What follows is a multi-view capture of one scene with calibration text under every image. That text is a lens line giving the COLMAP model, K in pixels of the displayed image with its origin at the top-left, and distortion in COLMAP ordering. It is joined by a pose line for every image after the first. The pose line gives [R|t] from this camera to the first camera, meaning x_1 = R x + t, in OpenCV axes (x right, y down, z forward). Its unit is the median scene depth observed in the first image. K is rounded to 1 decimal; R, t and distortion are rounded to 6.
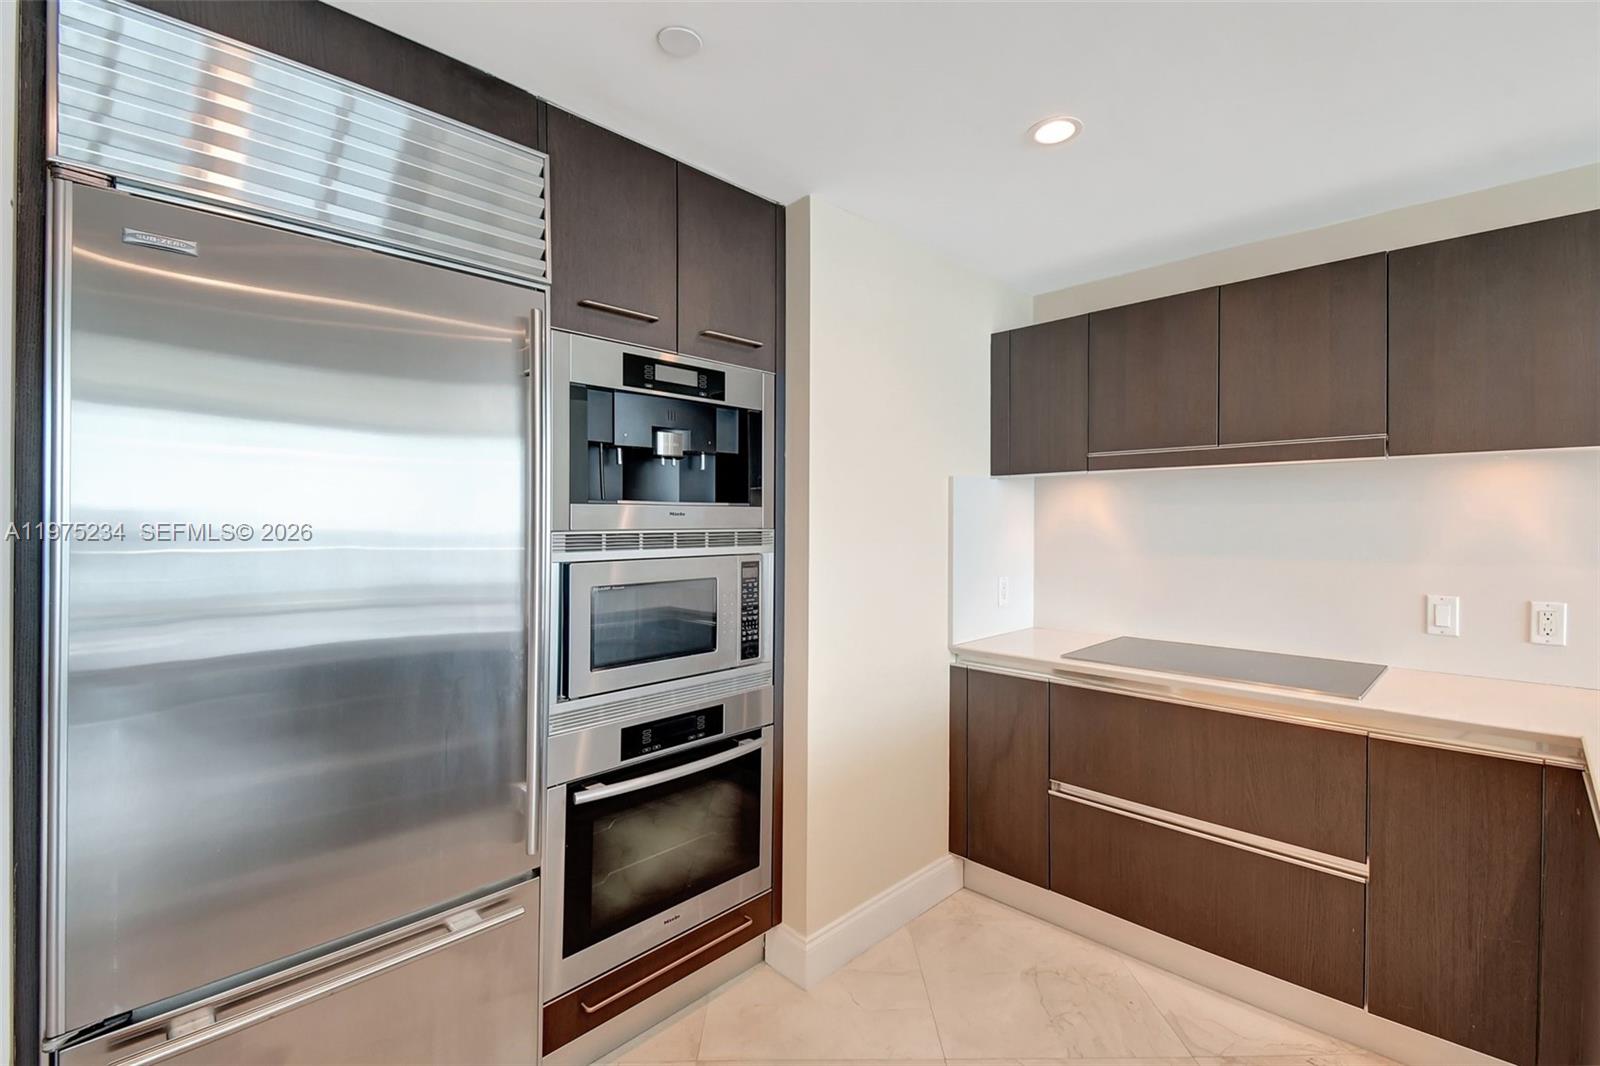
lens RADIAL K [[715.8, 0, 785.8], [0, 715.8, 526.2], [0, 0, 1]] dist [-0.000663, -0.000760]
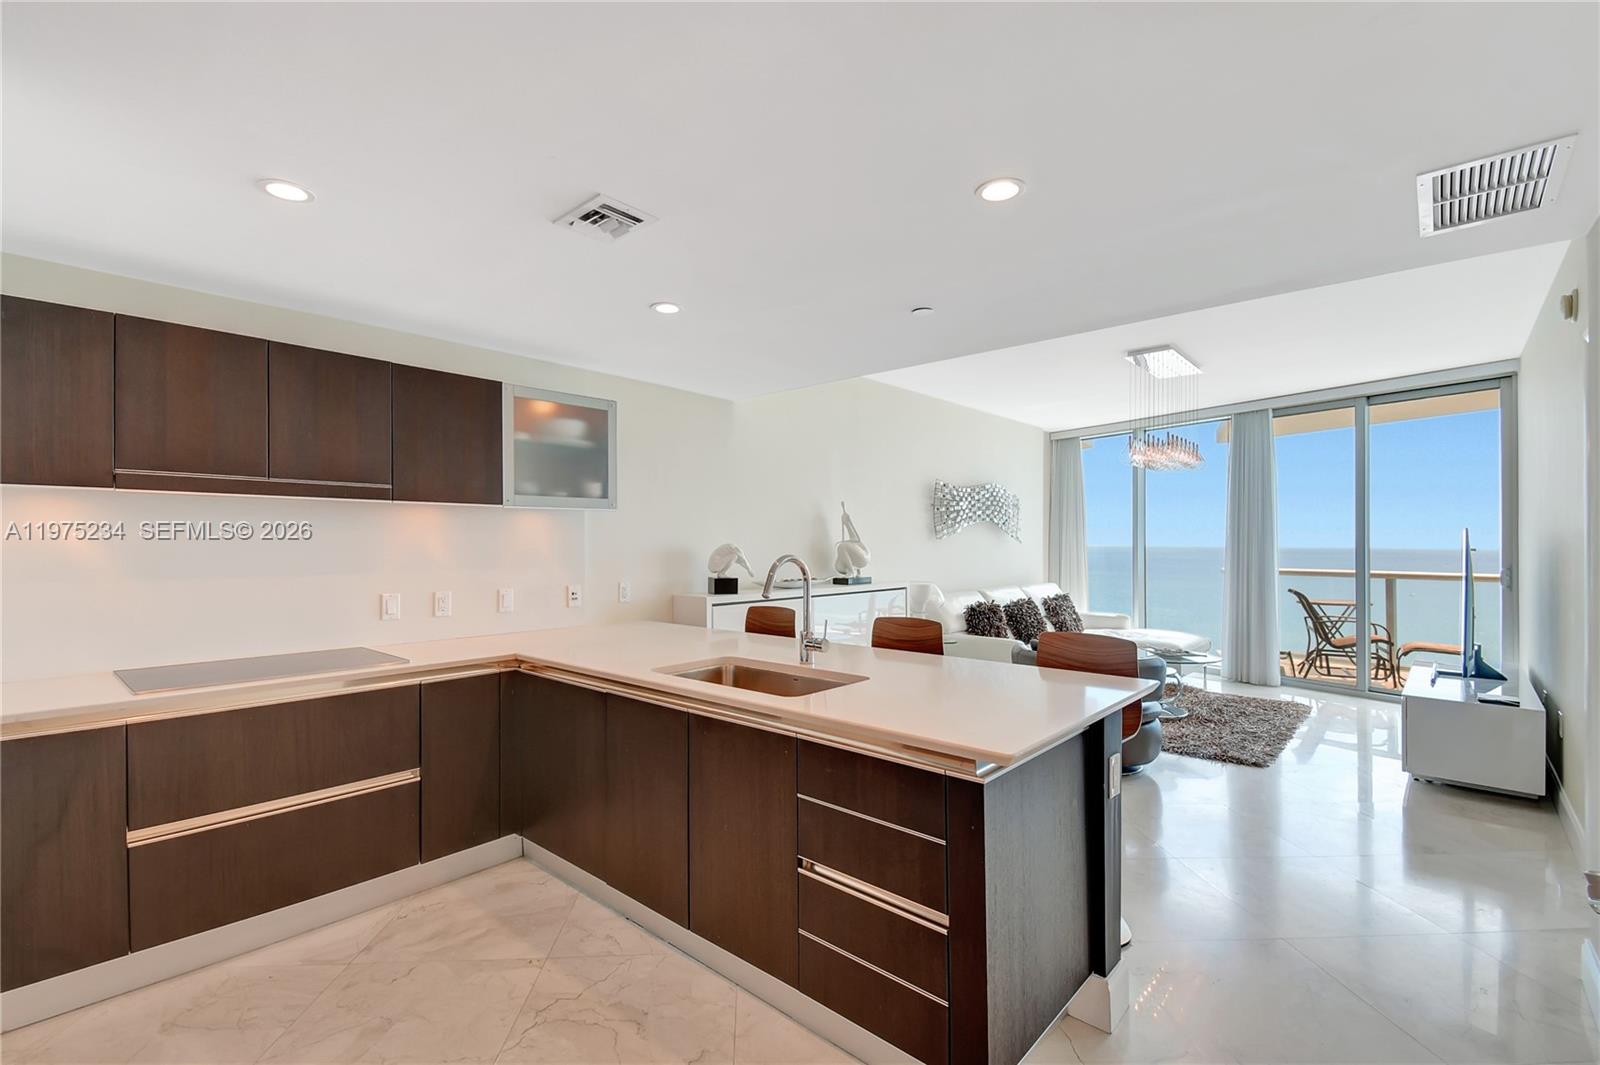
lens RADIAL K [[715.8, 0, 792.3], [0, 715.8, 542.0], [0, 0, 1]] dist [-0.000663, -0.000760]
pose [[-0.036423, 0.002562, 0.999333, -0.646291], [0.005853, 0.999980, -0.002350, -0.002962], [-0.999319, 0.005764, -0.036438, 0.220768]]
